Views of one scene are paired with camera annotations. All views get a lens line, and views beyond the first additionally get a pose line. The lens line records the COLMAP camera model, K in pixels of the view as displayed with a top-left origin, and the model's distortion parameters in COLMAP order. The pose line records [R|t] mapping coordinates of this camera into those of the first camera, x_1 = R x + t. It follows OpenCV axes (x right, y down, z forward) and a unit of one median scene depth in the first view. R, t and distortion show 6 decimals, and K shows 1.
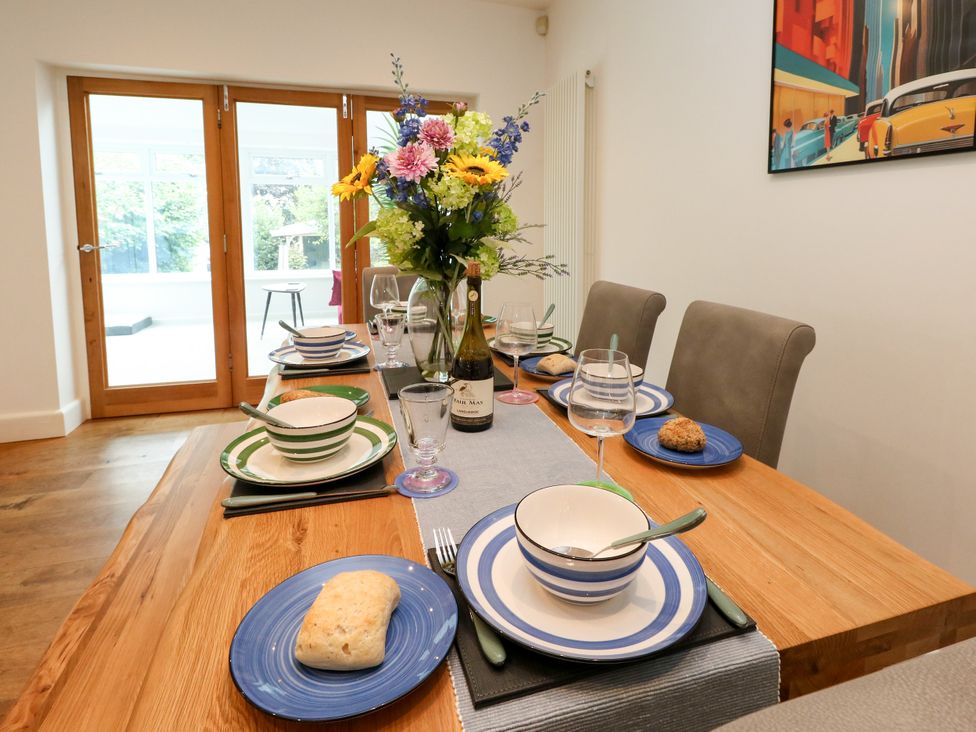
lens RADIAL K [[540.2, 0, 507.2], [0, 540.2, 267.5], [0, 0, 1]] dist [0.002504, -0.001572]
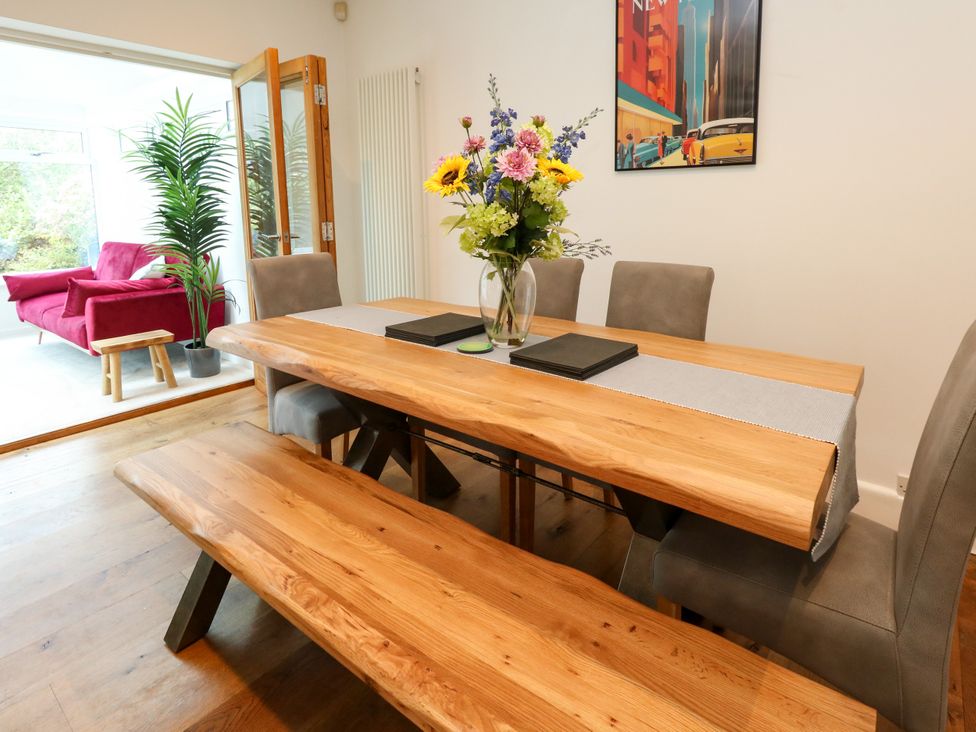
lens RADIAL K [[540.2, 0, 507.2], [0, 540.2, 267.5], [0, 0, 1]] dist [0.002504, -0.001572]
pose [[0.823272, -0.075787, 0.562566, -0.665094], [0.058705, 0.997101, 0.048417, -0.007220], [-0.564604, -0.006835, 0.825334, -0.018257]]
